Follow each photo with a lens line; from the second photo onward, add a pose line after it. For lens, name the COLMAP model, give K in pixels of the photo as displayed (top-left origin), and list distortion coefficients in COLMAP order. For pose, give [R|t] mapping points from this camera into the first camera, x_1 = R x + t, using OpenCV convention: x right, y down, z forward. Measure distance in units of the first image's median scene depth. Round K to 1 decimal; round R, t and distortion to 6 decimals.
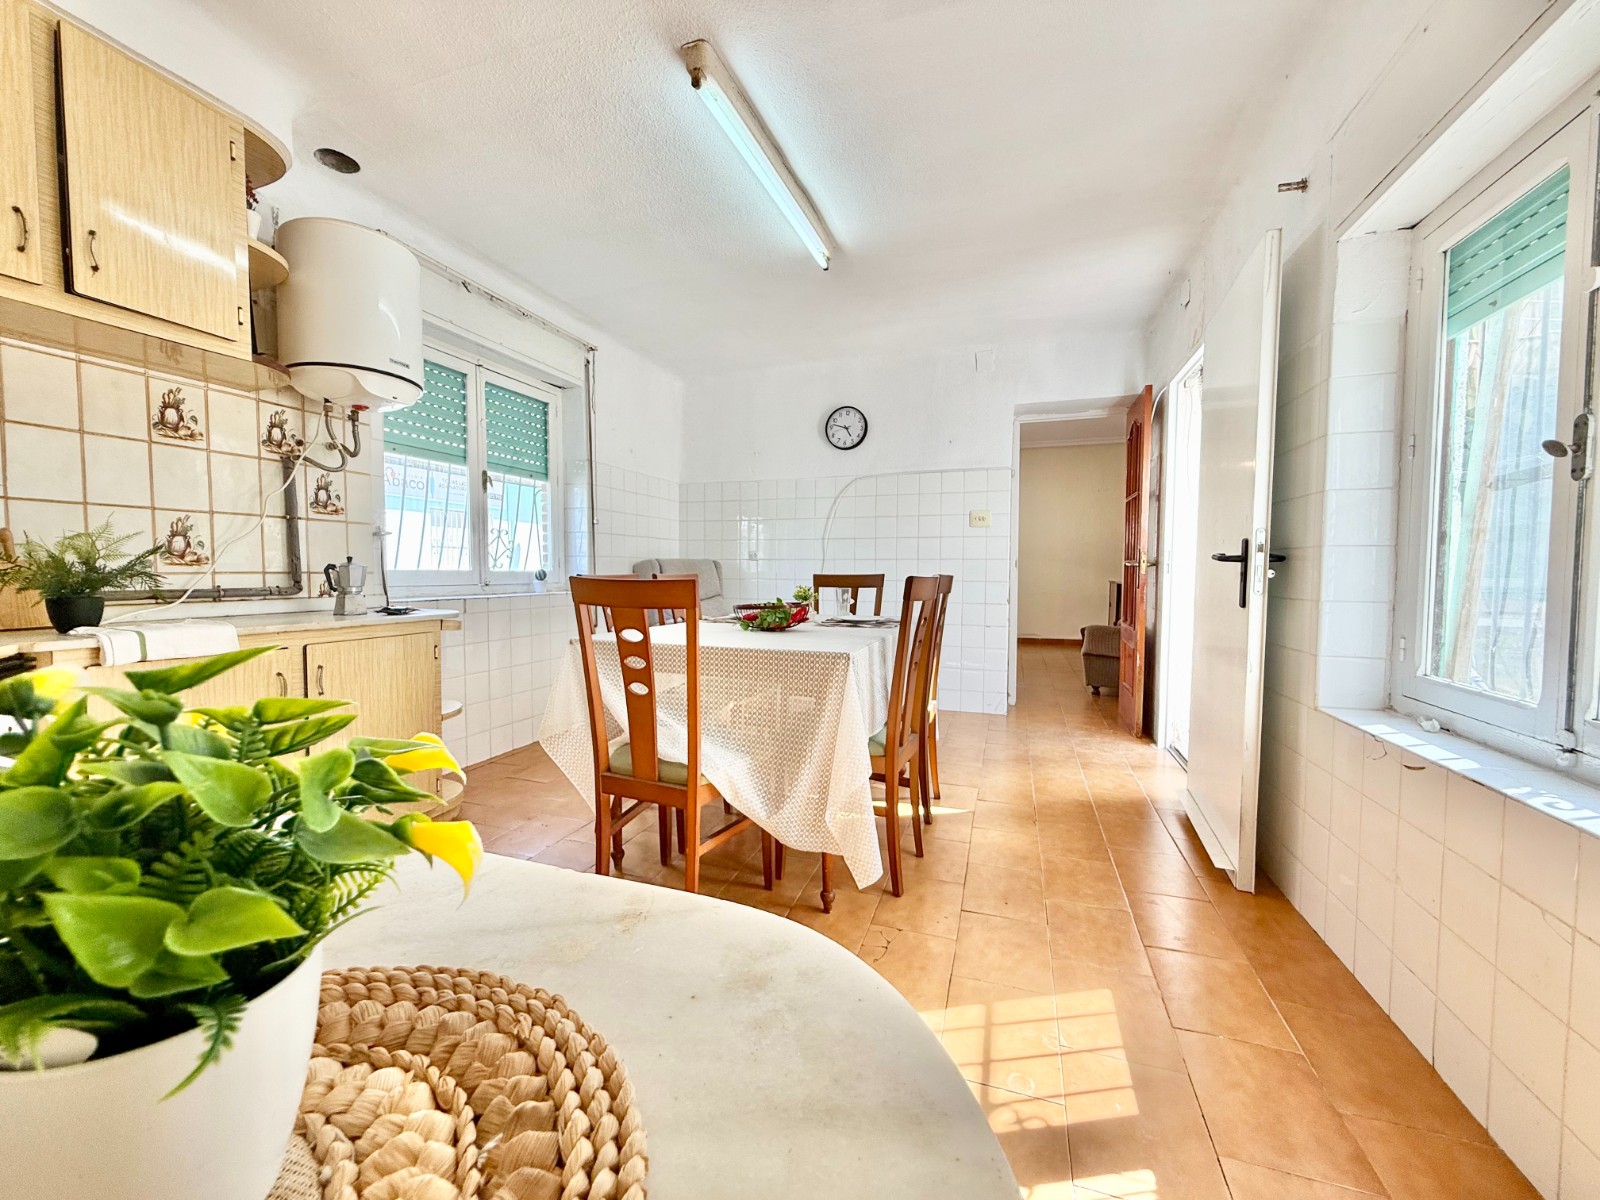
lens RADIAL K [[633.9, 0, 795.9], [0, 633.9, 599.6], [0, 0, 1]] dist [-0.000467, -0.000149]
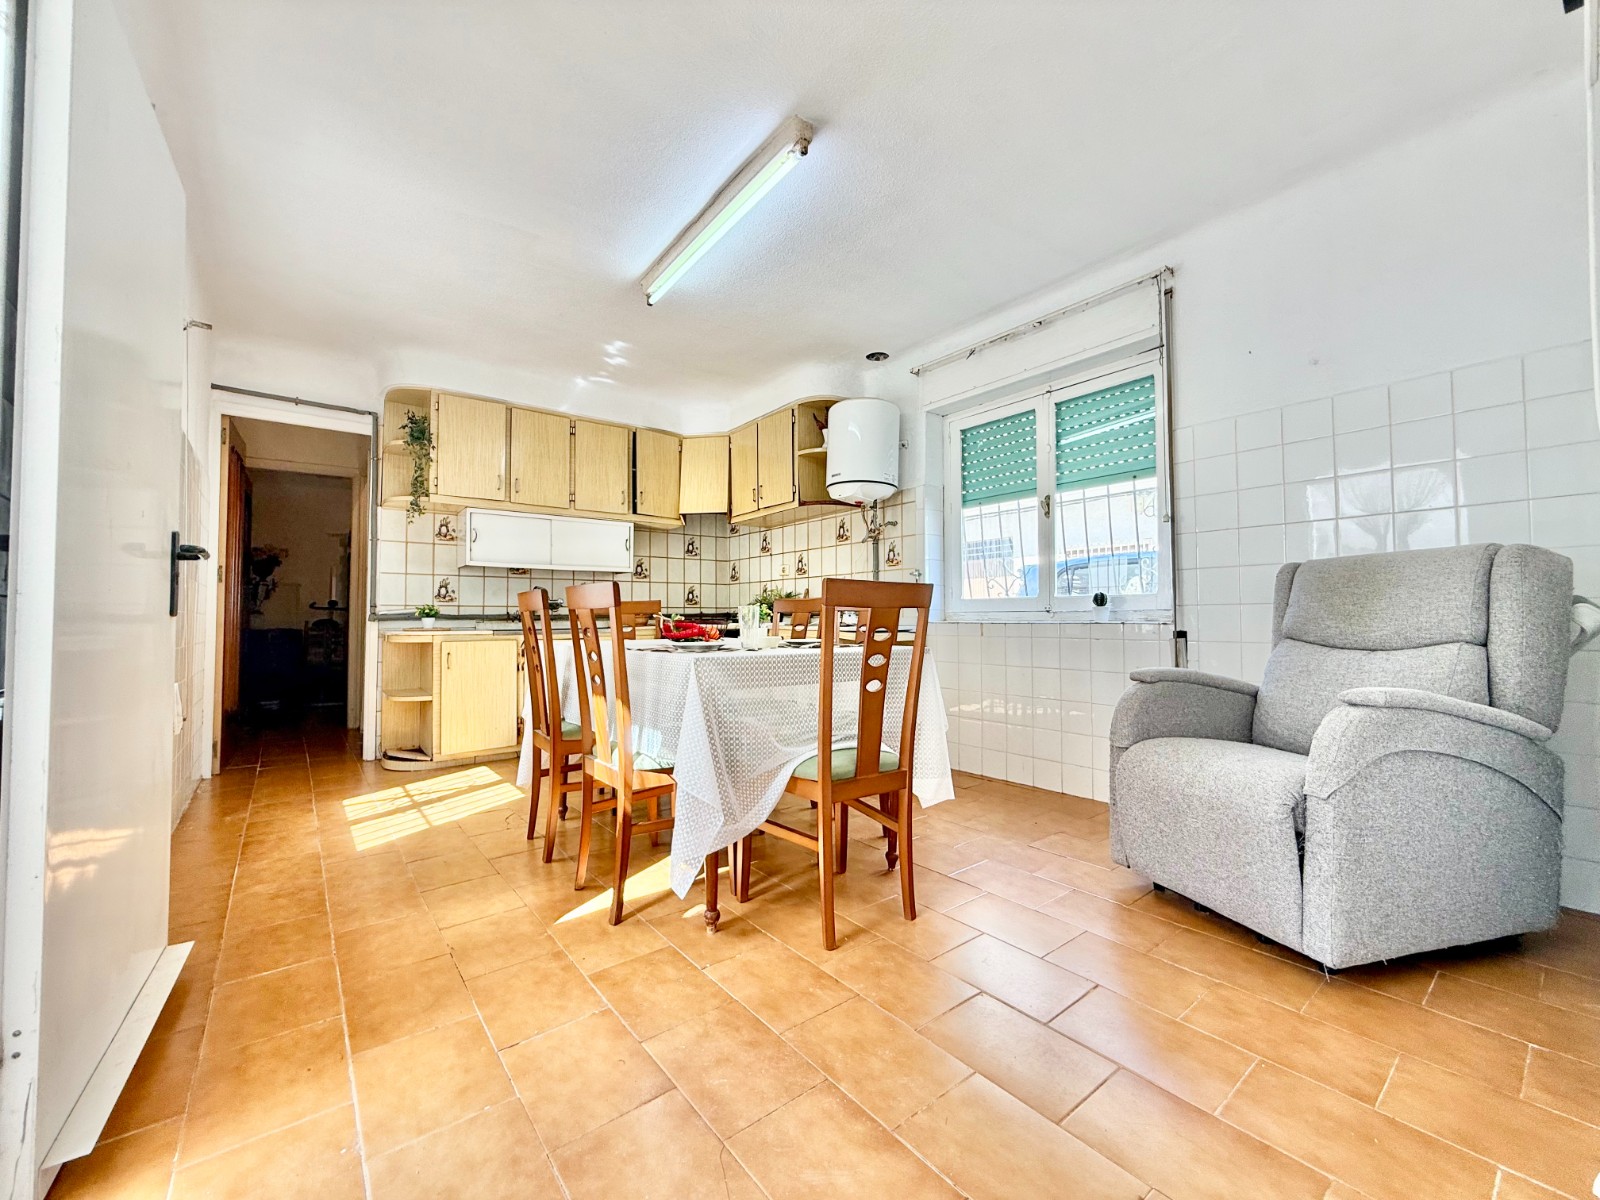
lens RADIAL K [[633.9, 0, 795.9], [0, 633.9, 599.6], [0, 0, 1]] dist [-0.000467, -0.000149]
pose [[-0.534561, -0.023453, -0.844804, 0.795850], [-0.033768, 0.999409, -0.006378, -0.032490], [0.844455, 0.025118, -0.535037, 1.742132]]
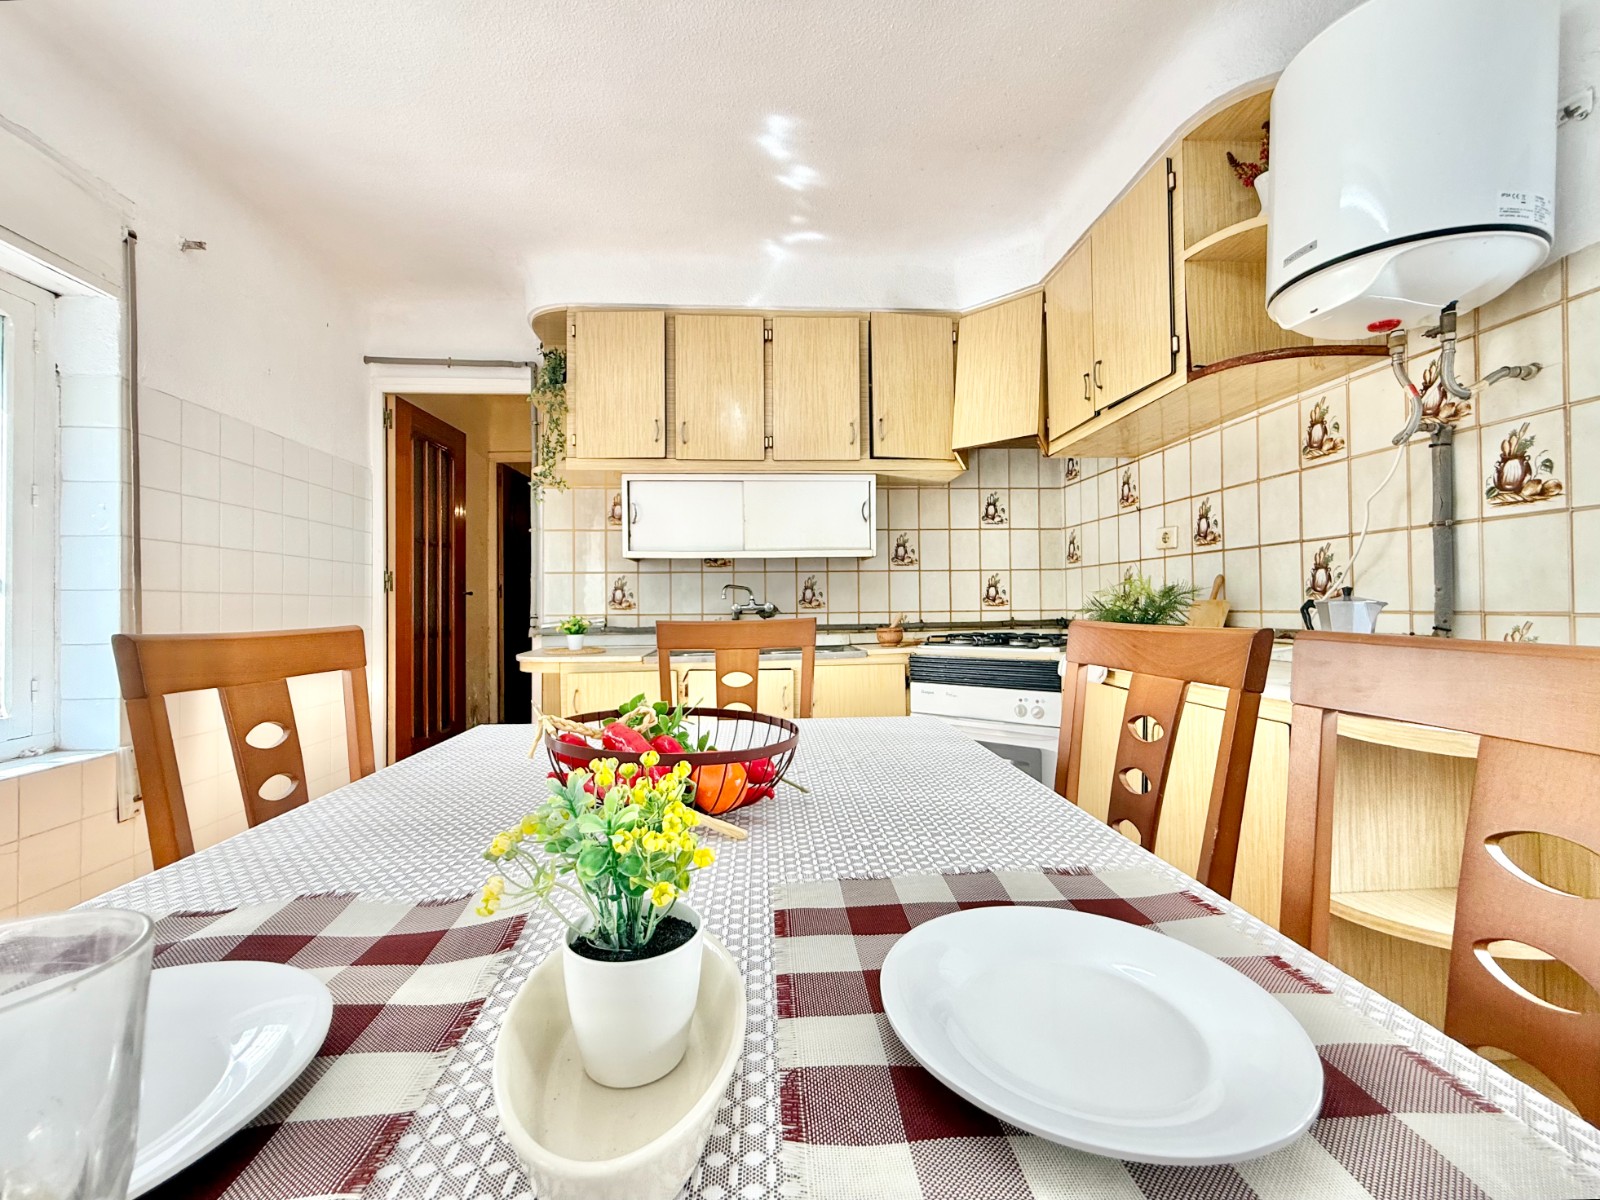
lens RADIAL K [[646.6, 0, 799.6], [0, 646.6, 597.2], [0, 0, 1]] dist [0.000011, -0.000166]
pose [[-0.915795, 0.004472, -0.401622, 0.029510], [-0.008268, 0.999516, 0.029983, -0.070928], [0.401562, 0.030779, -0.915315, 1.317238]]
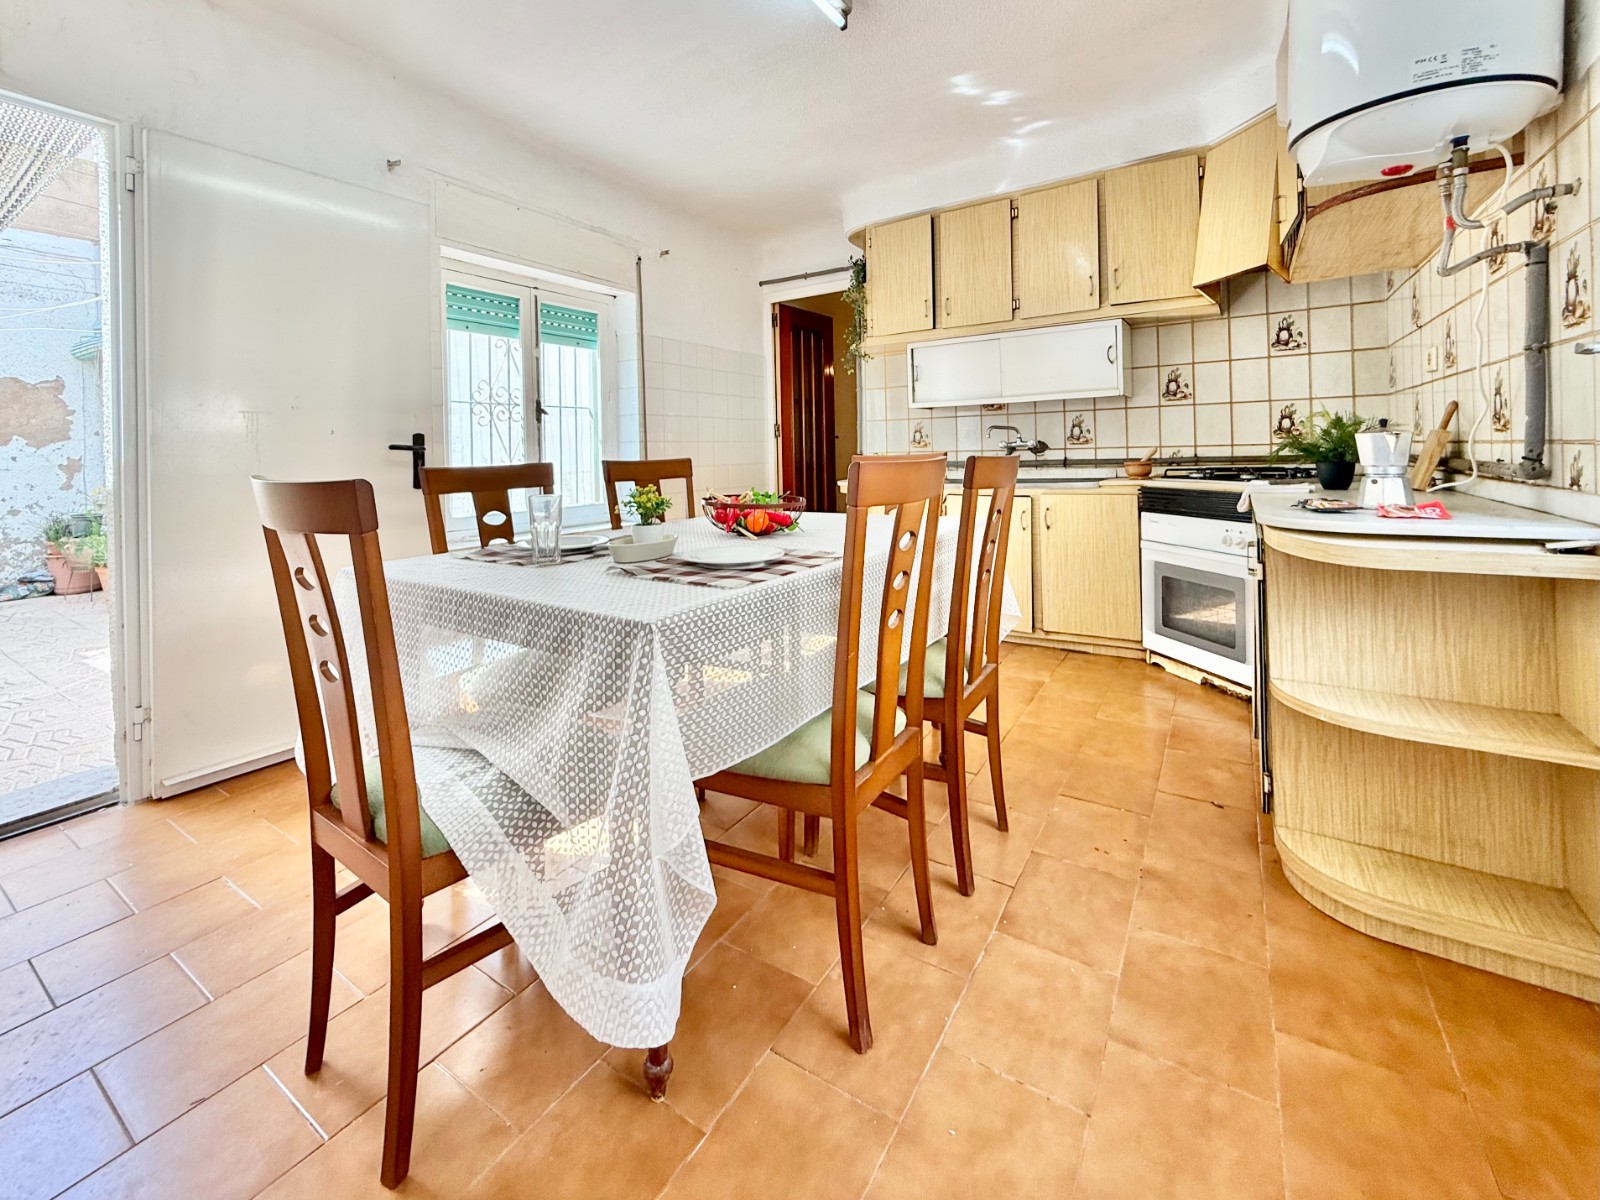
lens RADIAL K [[682.8, 0, 800.0], [0, 682.8, 446.0], [0, 0, 1]] dist [-0.000026, -0.000144]
pose [[-0.971537, 0.026033, 0.235454, -0.275285], [0.036138, 0.998597, 0.038704, -0.086647], [-0.234116, 0.046111, -0.971115, 1.749282]]
